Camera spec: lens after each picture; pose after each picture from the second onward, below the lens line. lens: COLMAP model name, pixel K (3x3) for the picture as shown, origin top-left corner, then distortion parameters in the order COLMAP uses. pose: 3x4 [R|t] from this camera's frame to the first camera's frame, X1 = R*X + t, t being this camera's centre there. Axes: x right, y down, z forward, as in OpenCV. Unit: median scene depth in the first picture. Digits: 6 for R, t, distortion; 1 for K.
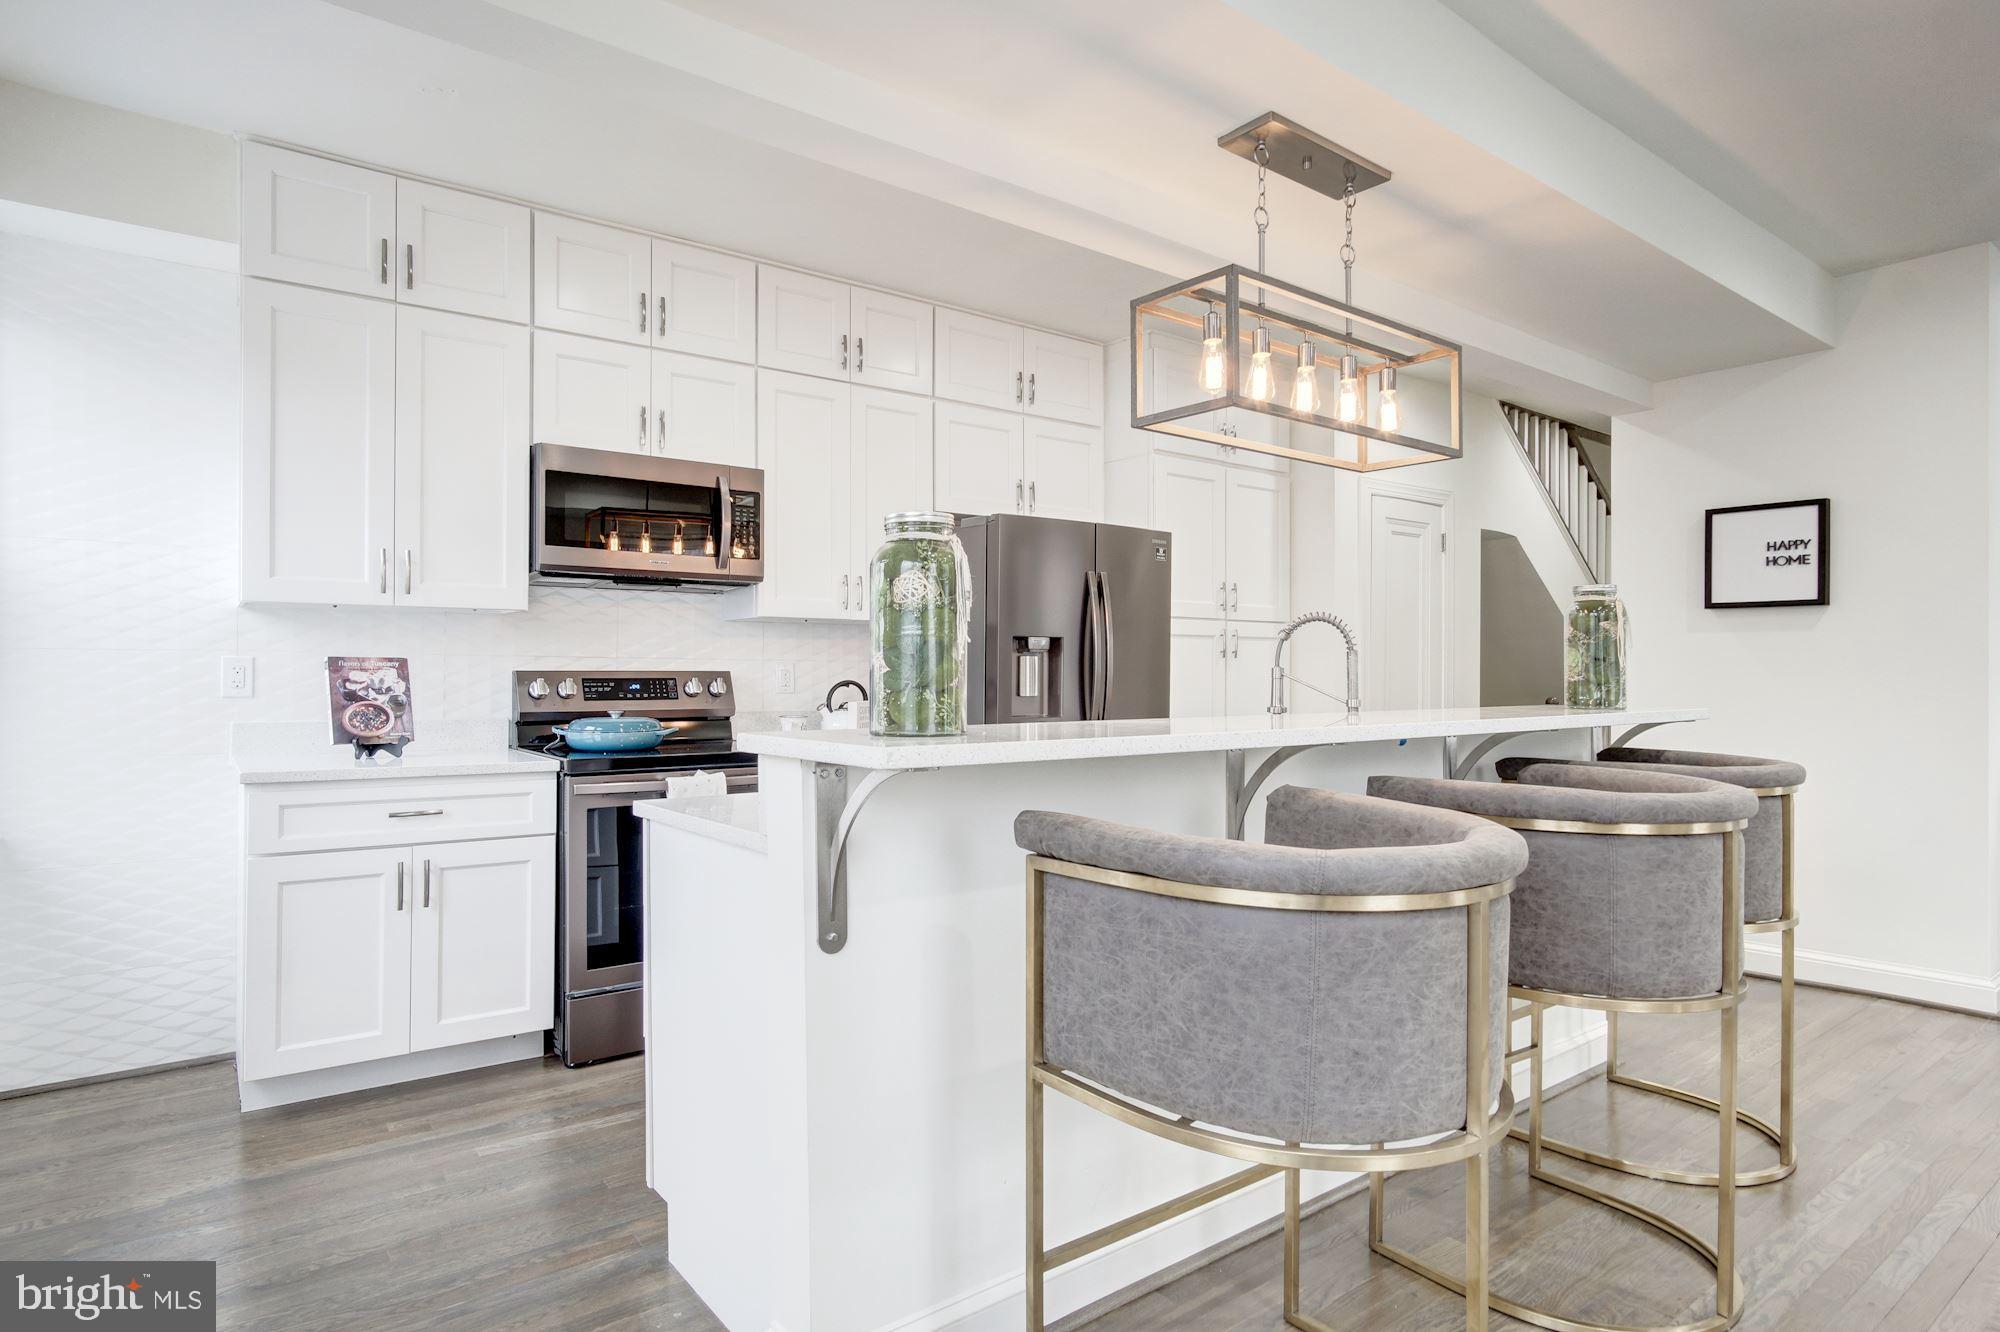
lens RADIAL K [[1081.1, 0, 1020.9], [0, 1081.1, 670.6], [0, 0, 1]] dist [-0.013608, 0.001837]
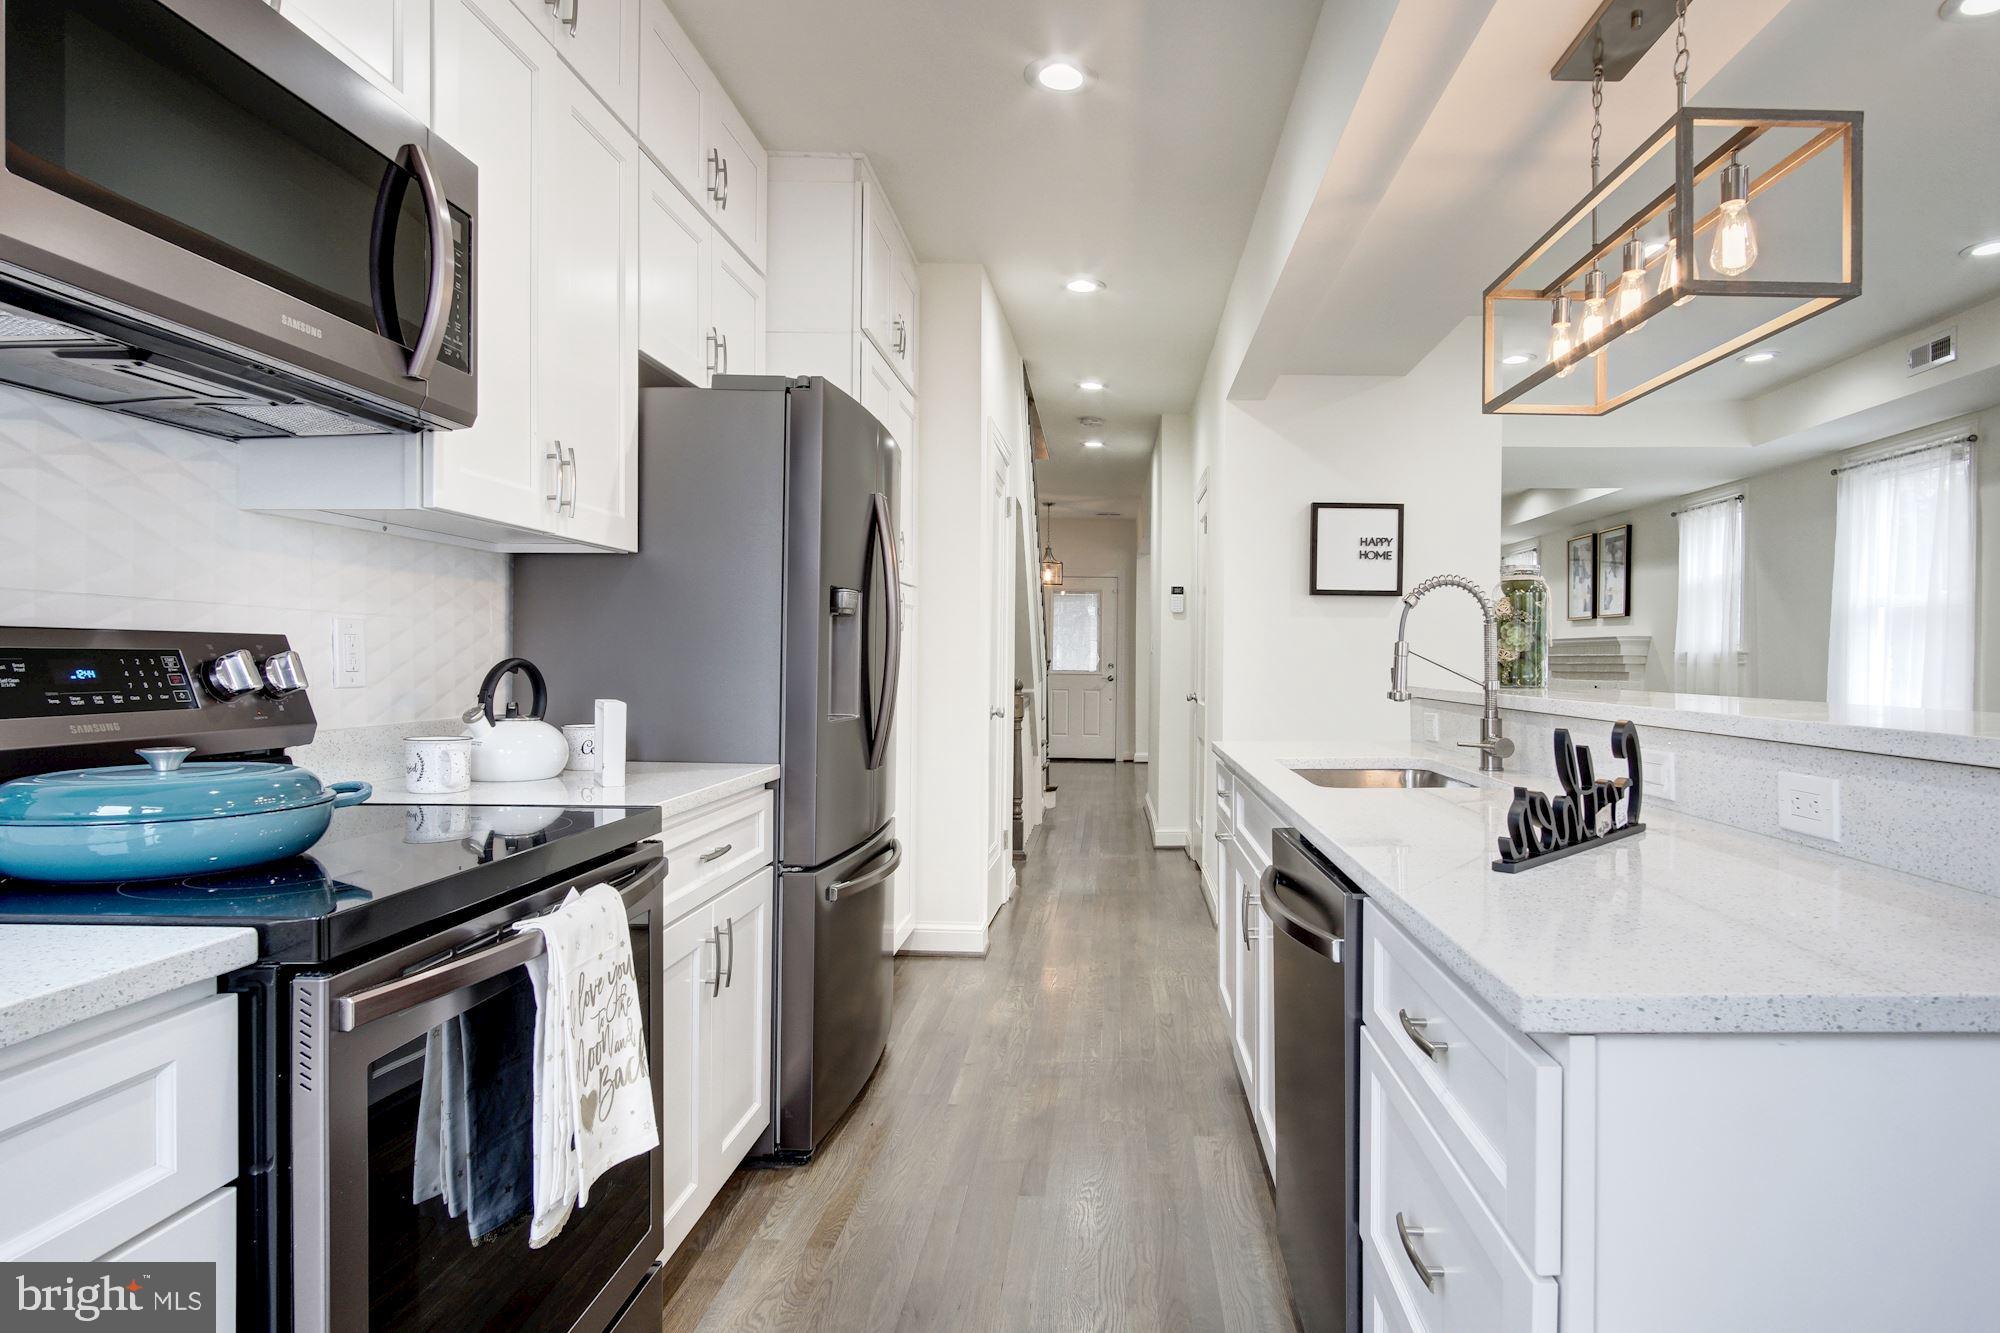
lens RADIAL K [[1081.1, 0, 1003.1], [0, 1081.1, 663.5], [0, 0, 1]] dist [-0.013608, 0.001837]
pose [[0.670052, 0.000053, 0.742314, -0.394199], [-0.008196, 0.999940, 0.007327, 0.006297], [-0.742269, -0.010994, 0.670012, 0.531571]]
